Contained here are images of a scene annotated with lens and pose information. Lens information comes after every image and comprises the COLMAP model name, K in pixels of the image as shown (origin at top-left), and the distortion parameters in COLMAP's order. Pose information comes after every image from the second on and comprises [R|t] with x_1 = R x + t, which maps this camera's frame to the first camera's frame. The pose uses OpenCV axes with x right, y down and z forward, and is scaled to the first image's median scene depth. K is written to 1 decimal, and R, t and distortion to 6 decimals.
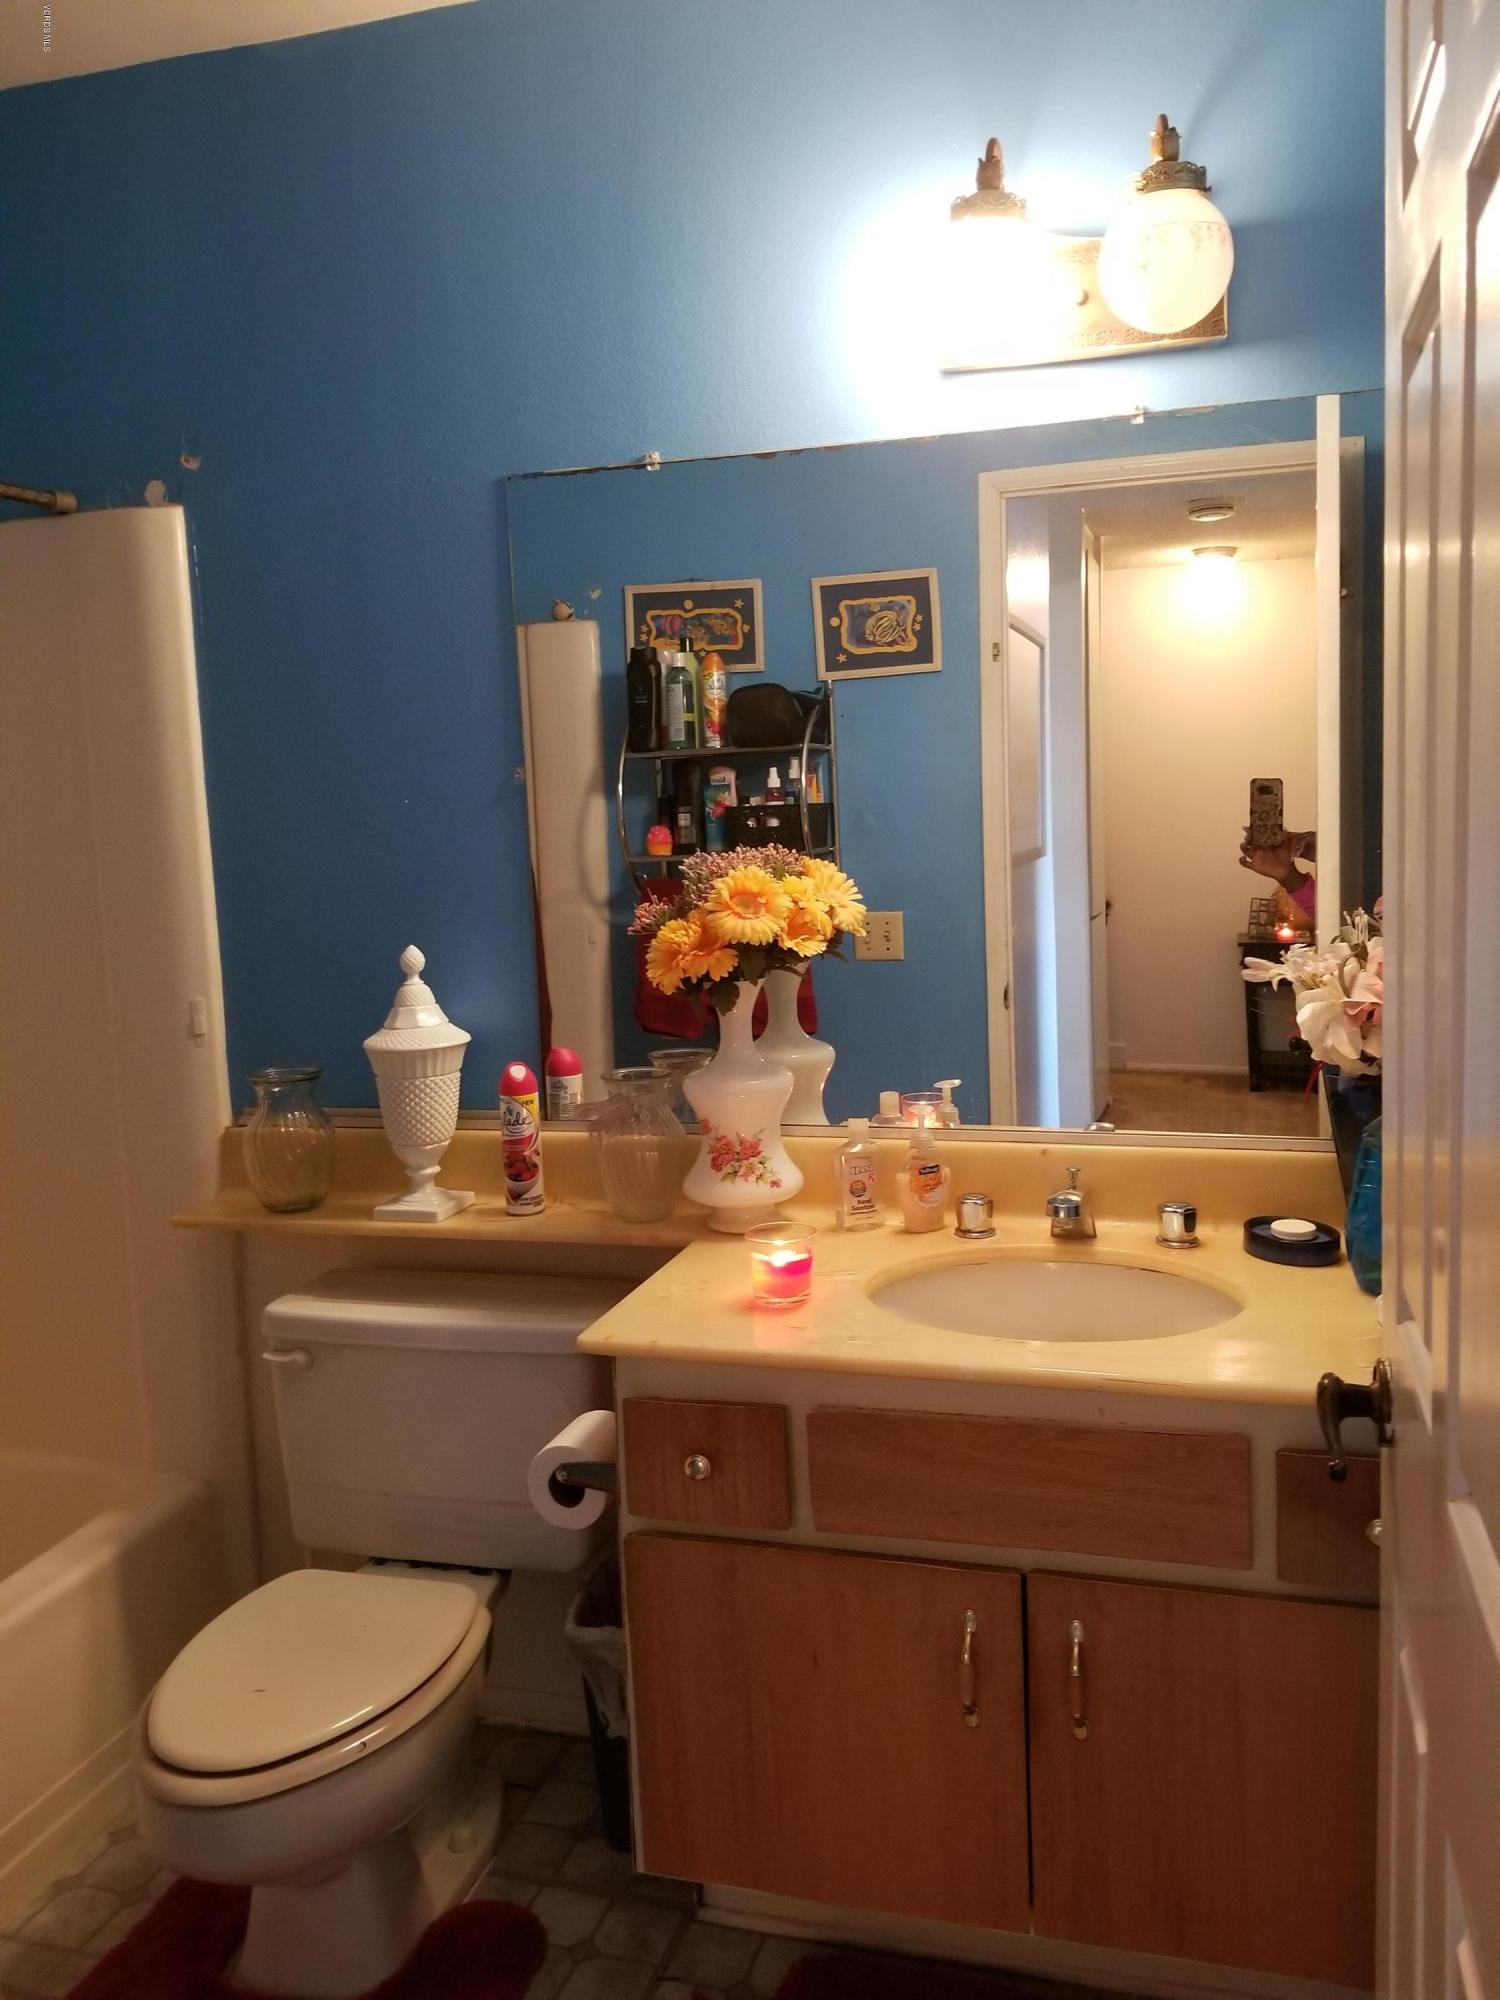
lens RADIAL K [[1559.1, 0, 811.6], [0, 1559.1, 987.4], [0, 0, 1]] dist [0.122262, -0.232606]
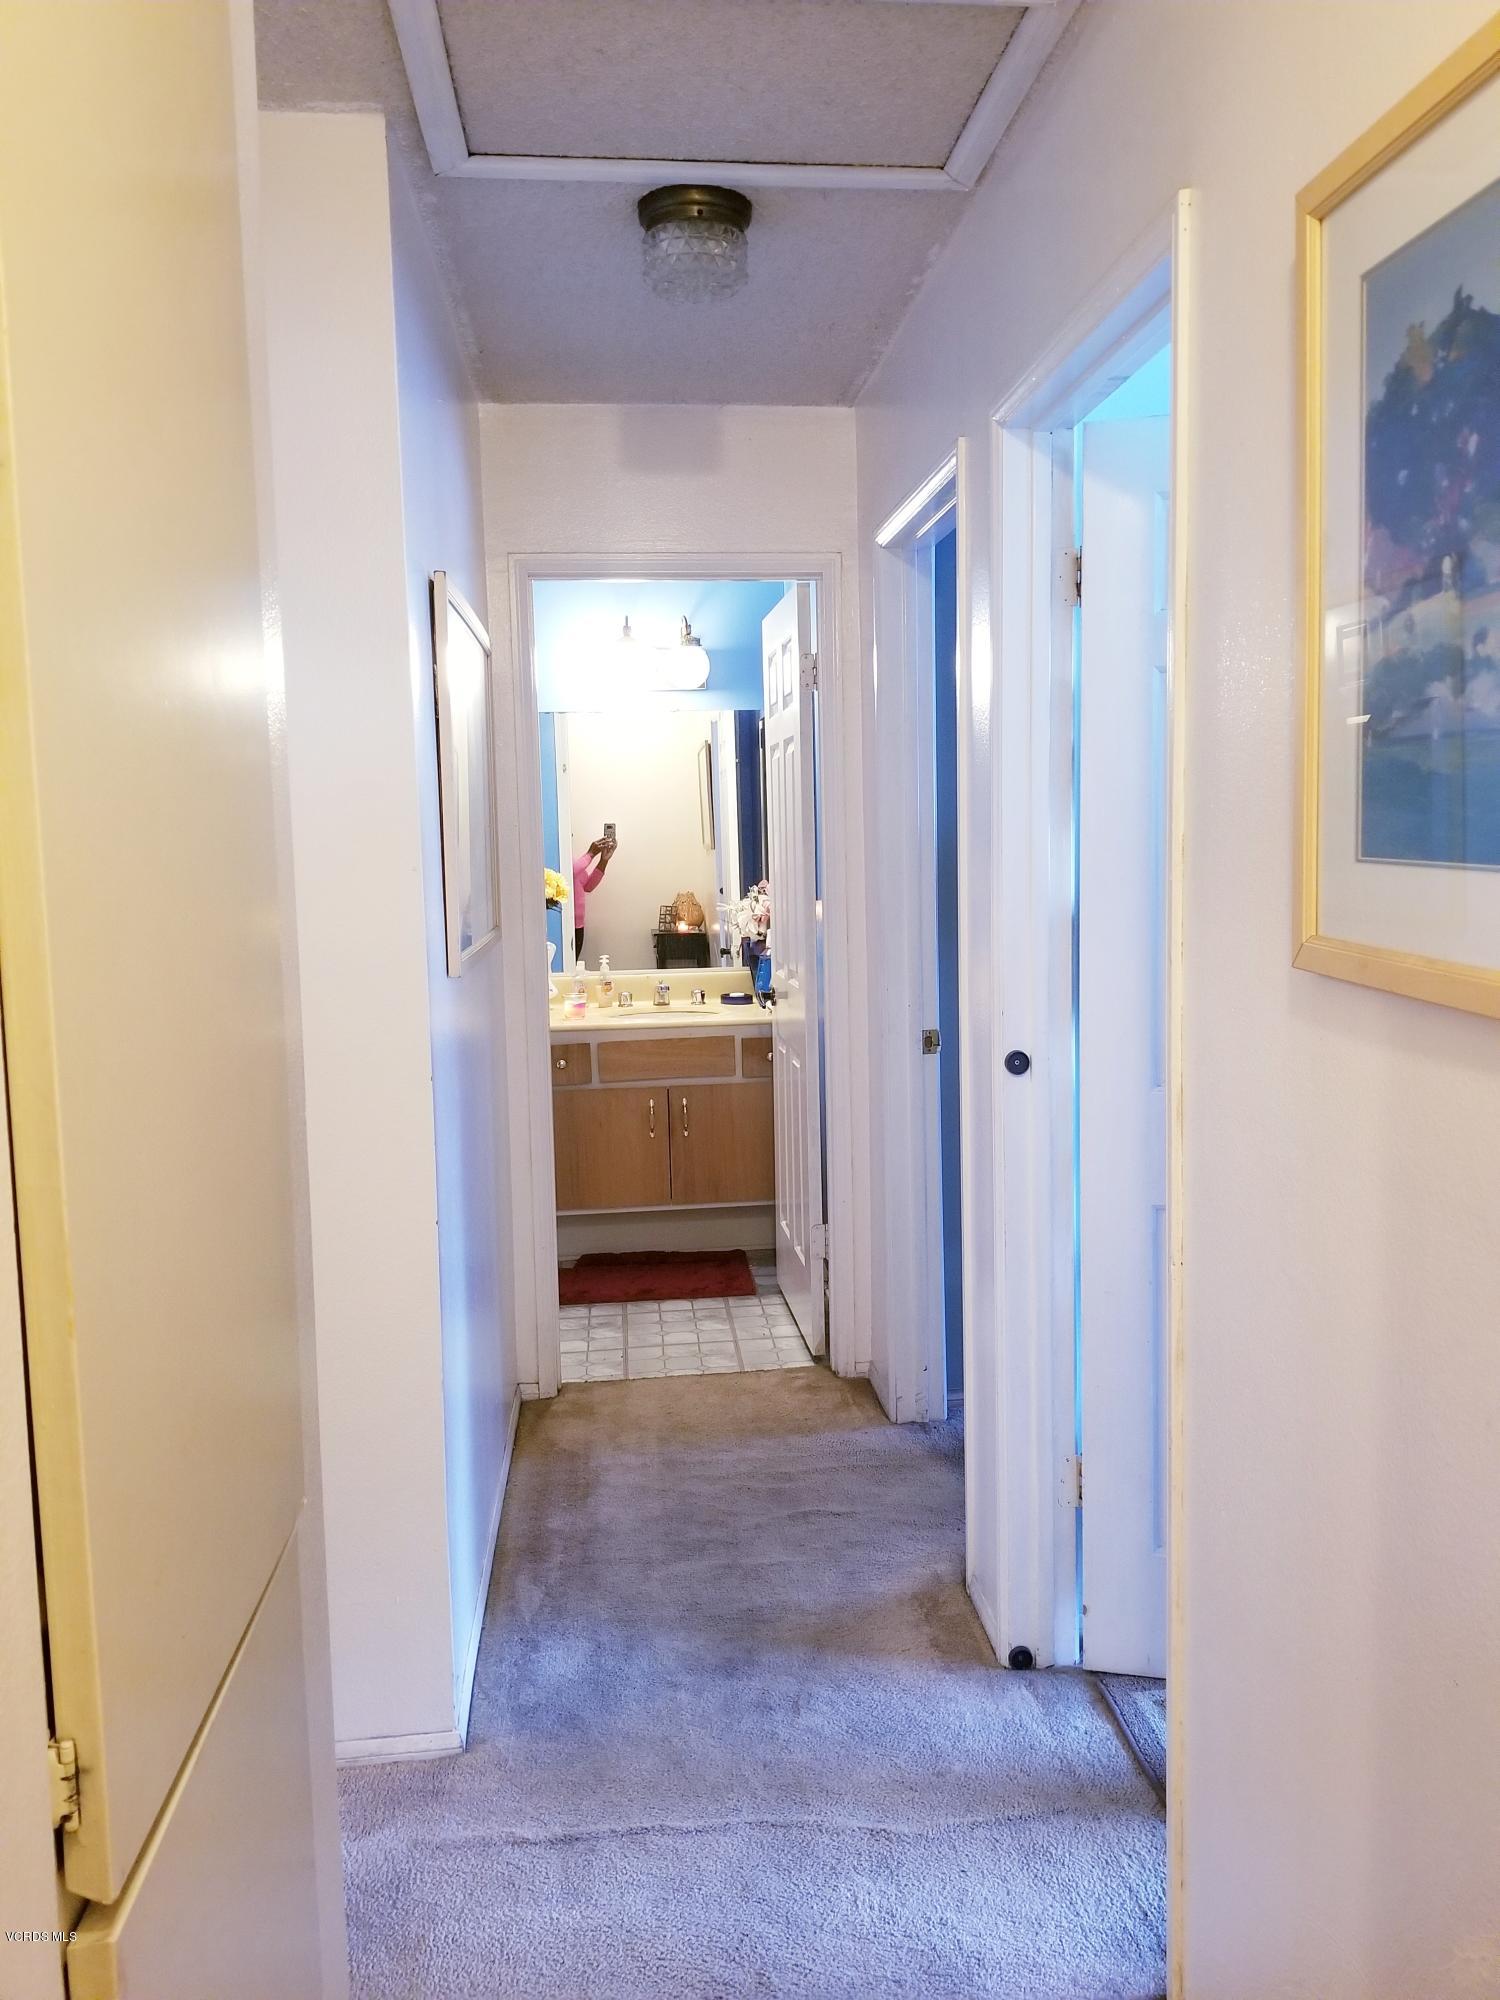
lens RADIAL K [[1559.1, 0, 811.6], [0, 1559.1, 987.4], [0, 0, 1]] dist [0.122262, -0.232606]
pose [[0.919369, -0.023591, 0.392687, -0.653092], [0.031033, 0.999439, -0.012614, 0.167680], [-0.392170, 0.023784, 0.919585, -1.591448]]
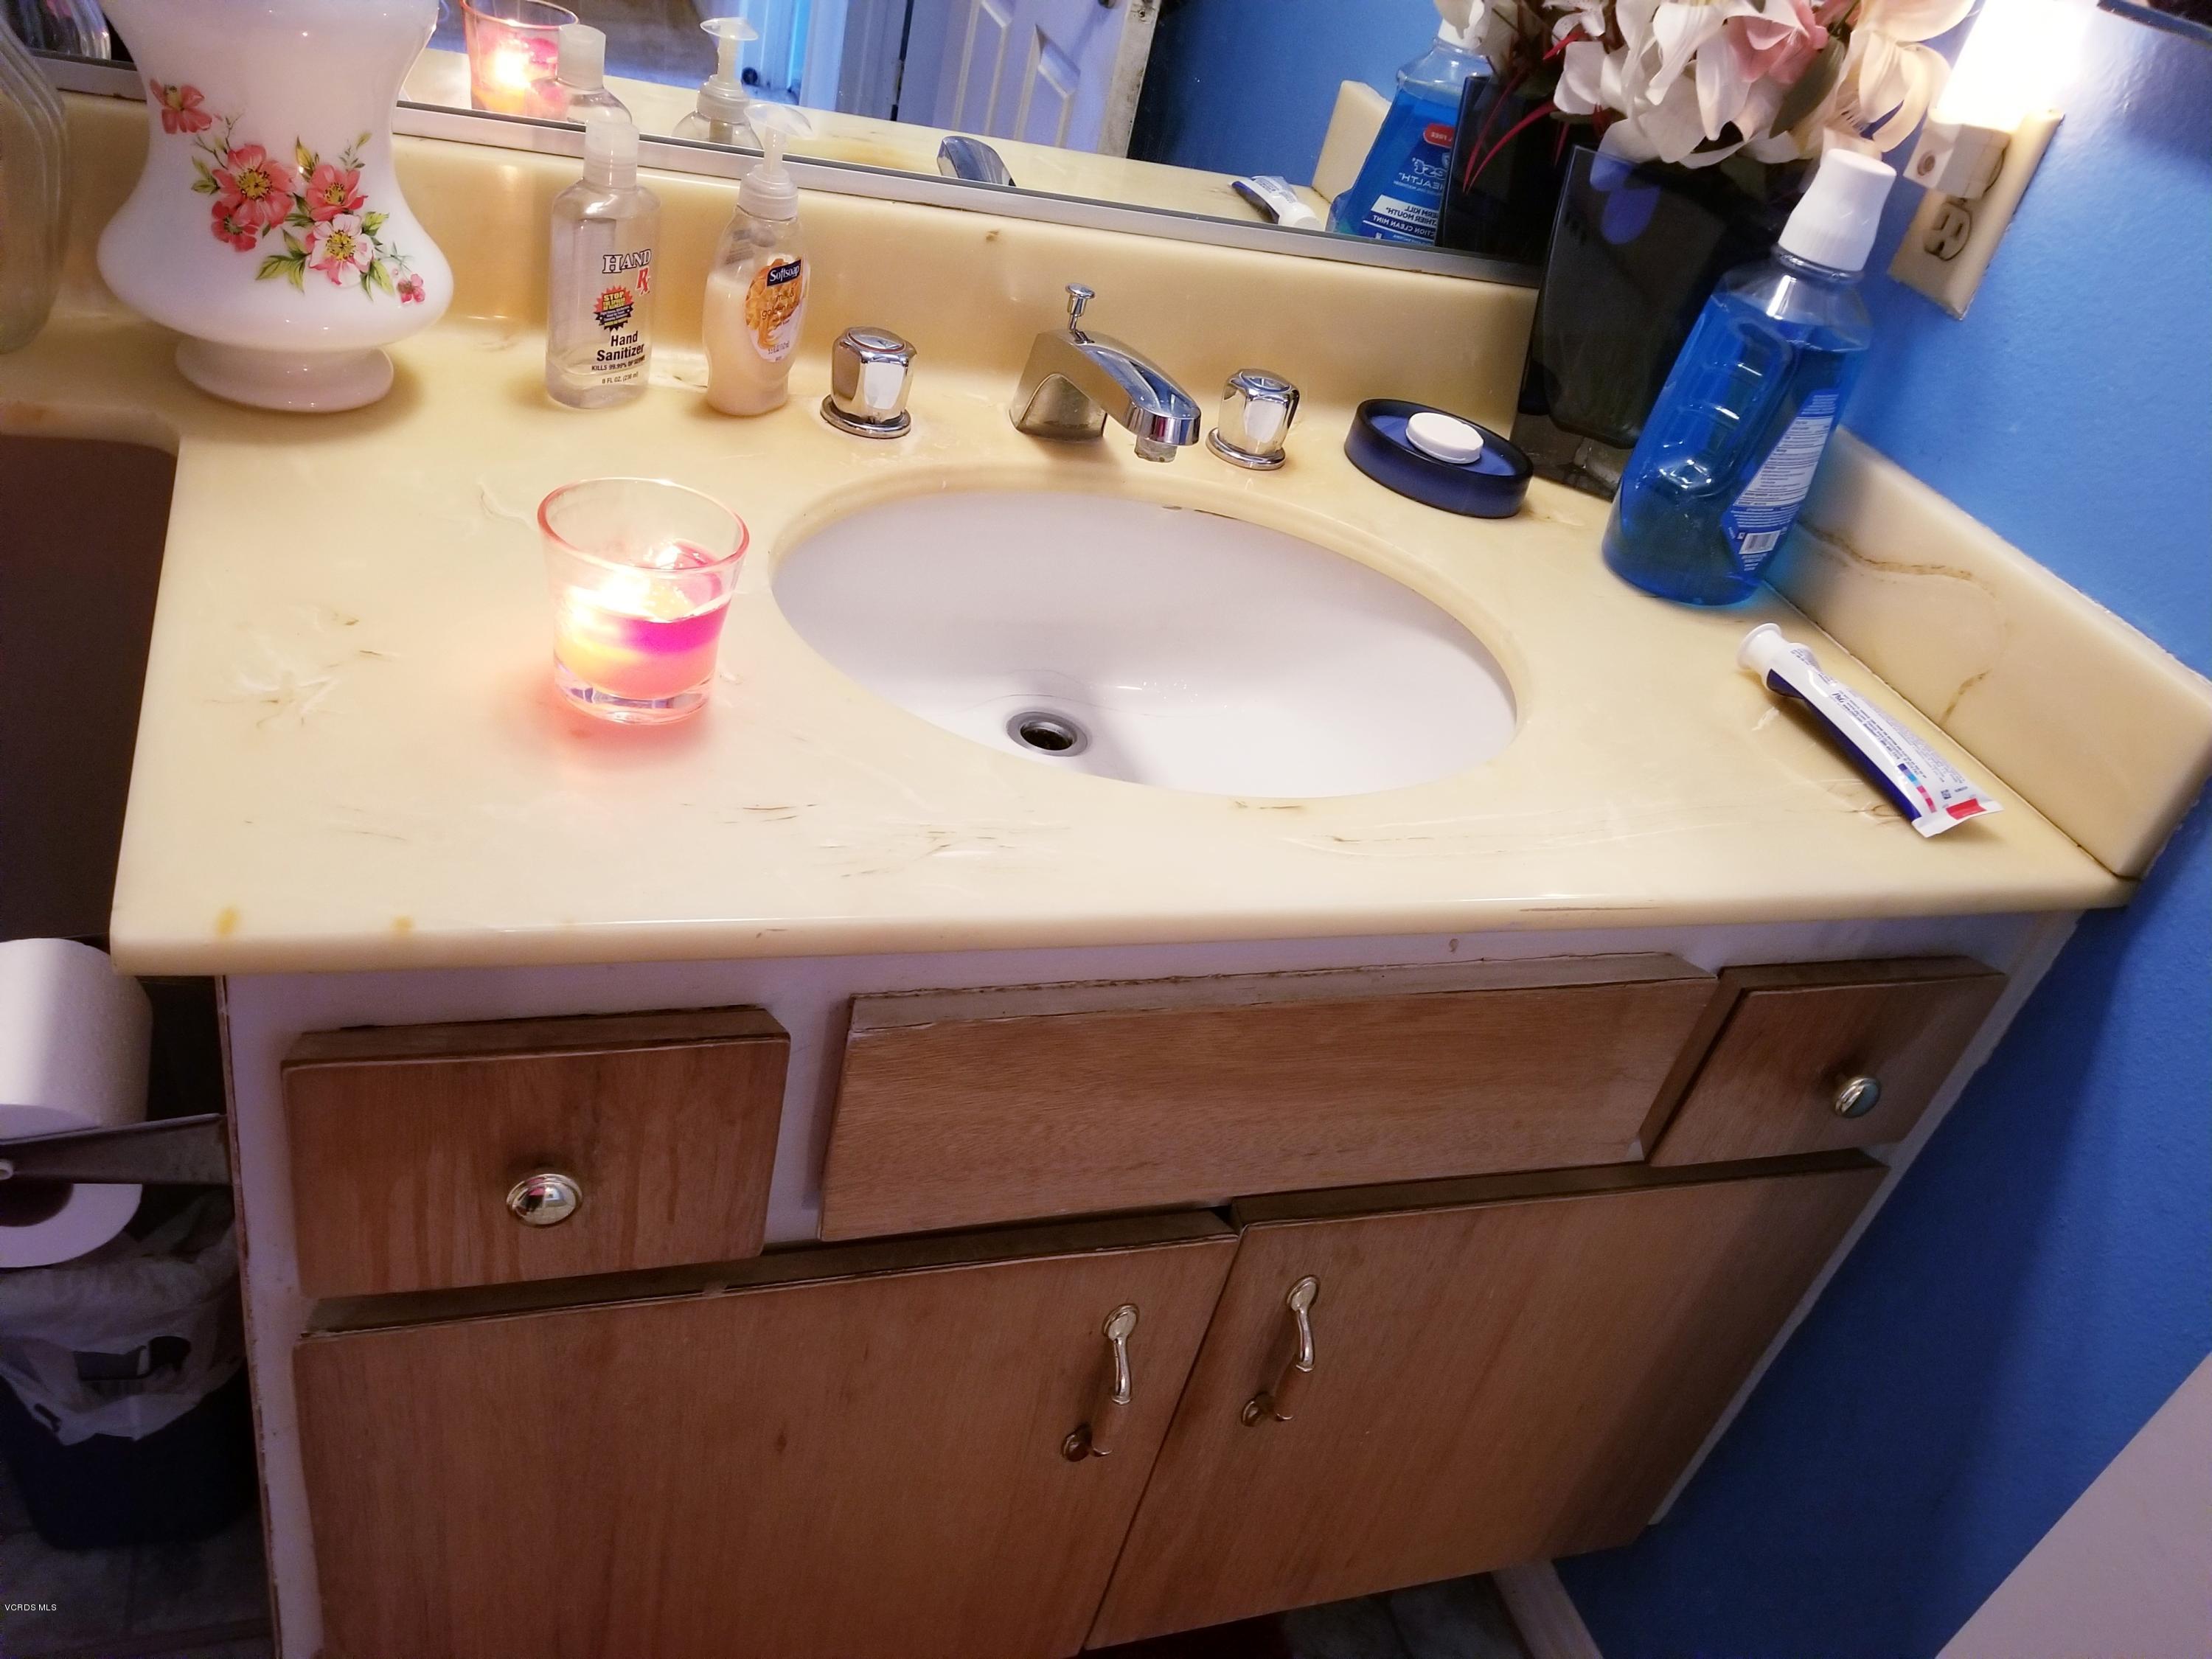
lens RADIAL K [[1709.1, 0, 1100.8], [0, 1709.1, 867.3], [0, 0, 1]] dist [0.073219, -0.107988]
pose [[0.797052, -0.158664, 0.582695, -0.156455], [-0.183938, 0.855246, 0.484481, 0.011524], [-0.575217, -0.493336, 0.652491, 0.563671]]
